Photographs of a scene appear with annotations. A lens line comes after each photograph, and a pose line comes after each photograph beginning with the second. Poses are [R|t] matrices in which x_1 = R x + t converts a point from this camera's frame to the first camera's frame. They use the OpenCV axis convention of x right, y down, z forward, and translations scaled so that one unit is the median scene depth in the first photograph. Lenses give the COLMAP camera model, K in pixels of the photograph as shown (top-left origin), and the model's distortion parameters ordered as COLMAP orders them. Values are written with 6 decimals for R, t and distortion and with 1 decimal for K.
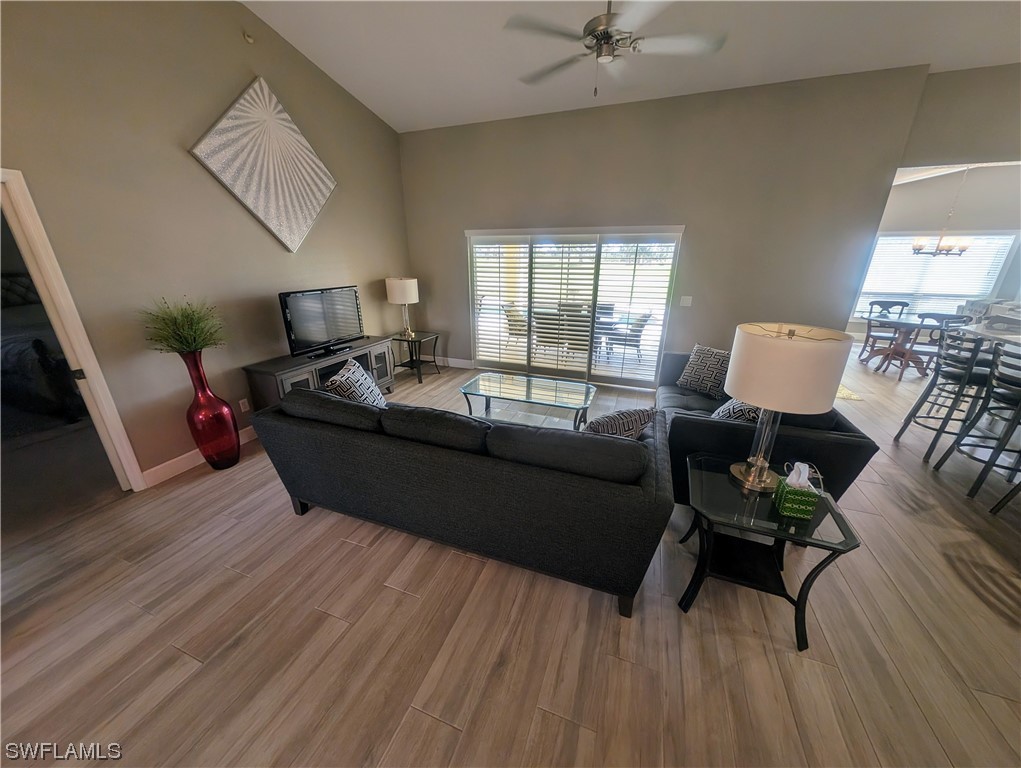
lens RADIAL K [[361.3, 0, 506.1], [0, 361.3, 387.1], [0, 0, 1]] dist [0.000004, -0.000101]
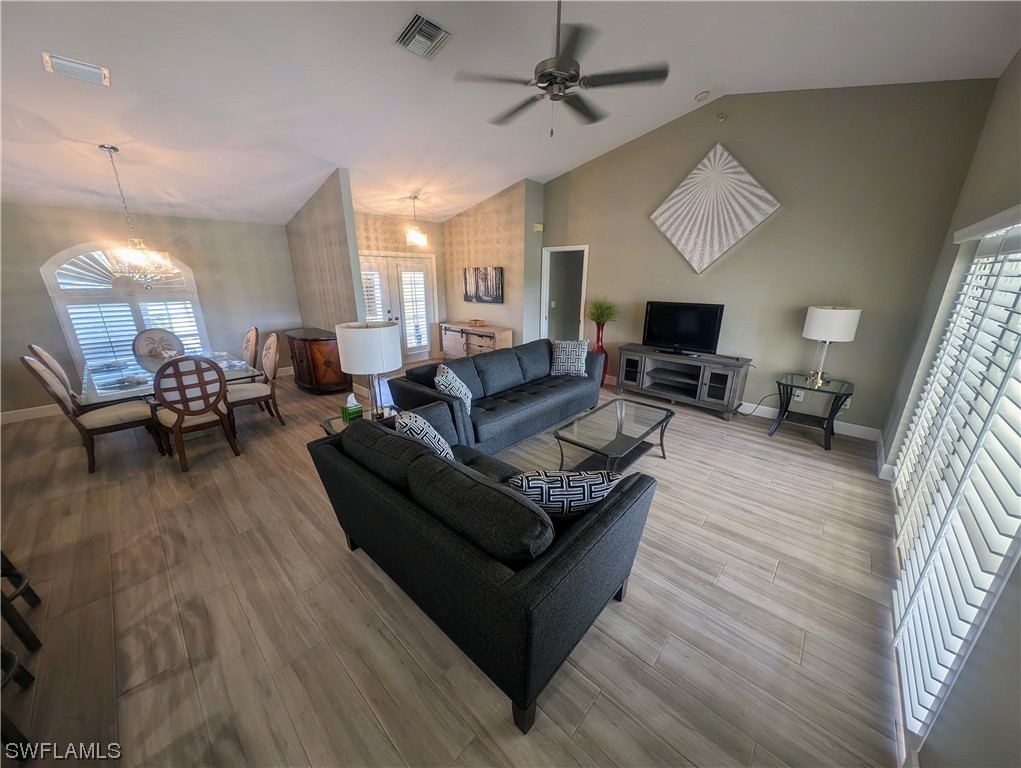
lens RADIAL K [[361.3, 0, 506.1], [0, 361.3, 387.1], [0, 0, 1]] dist [0.000004, -0.000101]
pose [[-0.372349, 0.278605, -0.885288, 0.958974], [-0.324049, 0.854819, 0.405310, -0.348359], [0.869683, 0.437793, -0.228009, 0.932152]]
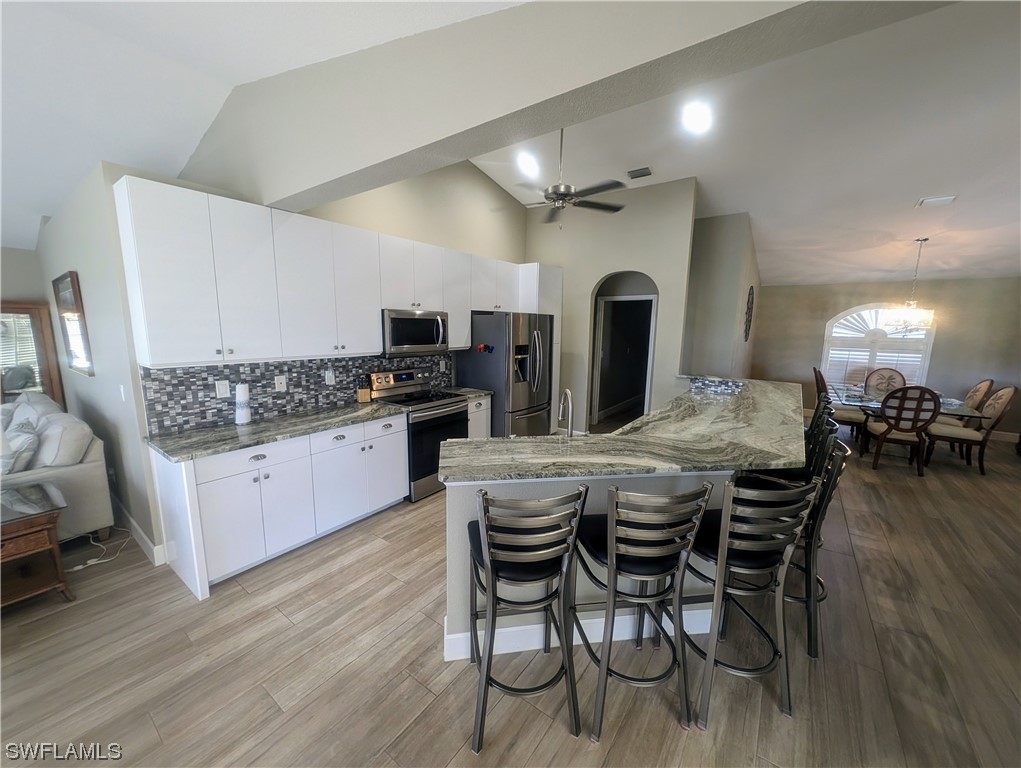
lens RADIAL K [[390.7, 0, 510.8], [0, 390.7, 386.9], [0, 0, 1]] dist [0.000668, -0.000131]
pose [[-0.967195, -0.050140, 0.249038, 1.393358], [0.079144, 0.872064, 0.482951, -0.511850], [-0.241392, 0.486817, -0.839487, 1.389460]]
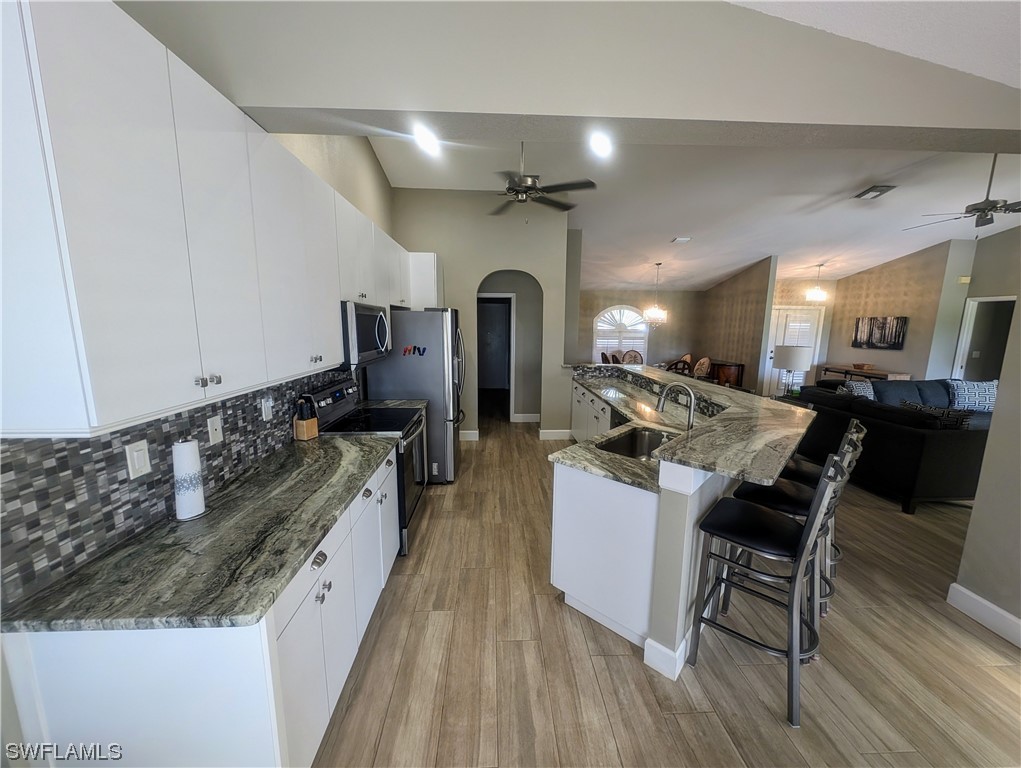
lens RADIAL K [[390.7, 0, 510.8], [0, 390.7, 386.9], [0, 0, 1]] dist [0.000668, -0.000131]
pose [[-0.913625, 0.061922, -0.401815, 2.009931], [-0.147122, 0.870996, 0.468744, -0.466176], [0.379005, 0.487372, -0.786654, 1.268304]]
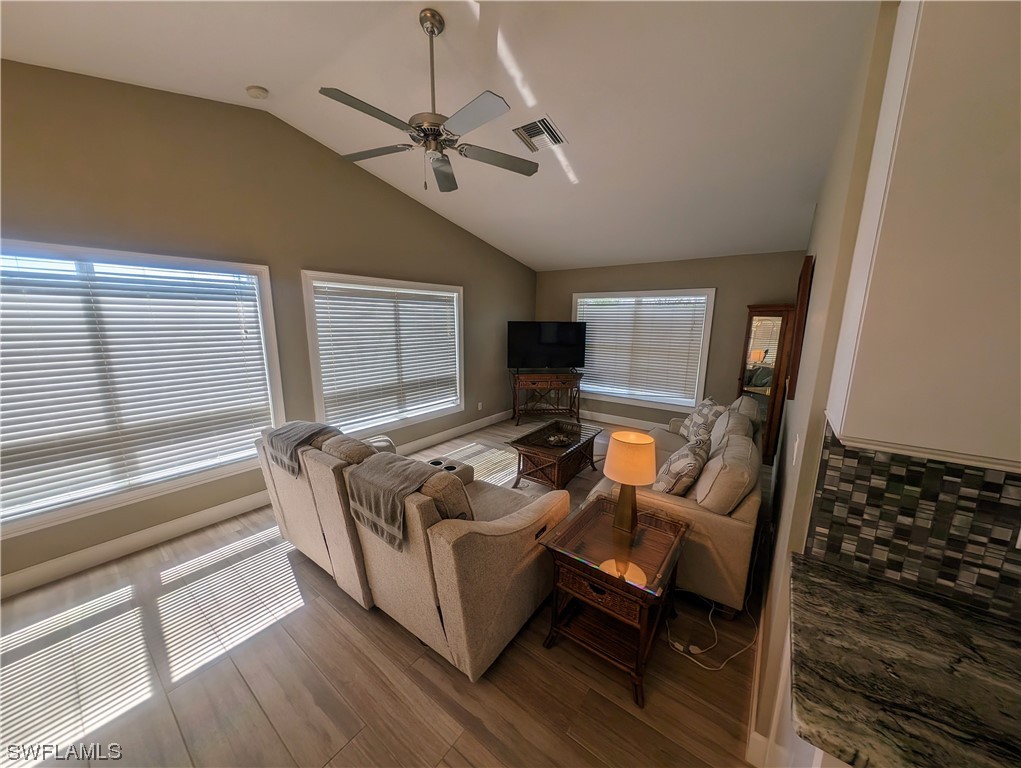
lens RADIAL K [[360.5, 0, 507.2], [0, 360.5, 387.9], [0, 0, 1]] dist [0.002057, -0.000087]
pose [[0.268165, -0.179363, 0.946529, 1.873949], [0.329801, 0.940240, 0.084734, -0.396676], [-0.905162, 0.289443, 0.311294, 1.074057]]
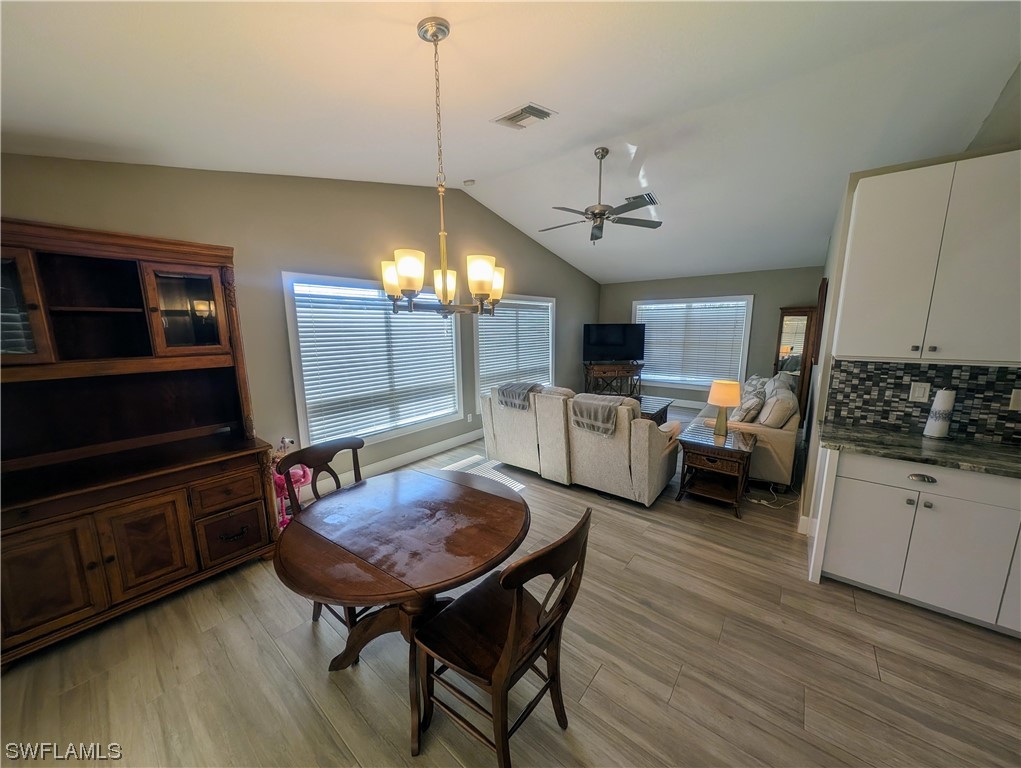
lens RADIAL K [[361.3, 0, 506.1], [0, 361.3, 387.1], [0, 0, 1]] dist [0.000004, -0.000101]
pose [[0.306012, -0.162296, 0.938092, 1.330825], [0.342299, 0.938224, 0.050659, -0.458445], [-0.888362, 0.305606, 0.342662, 1.287765]]
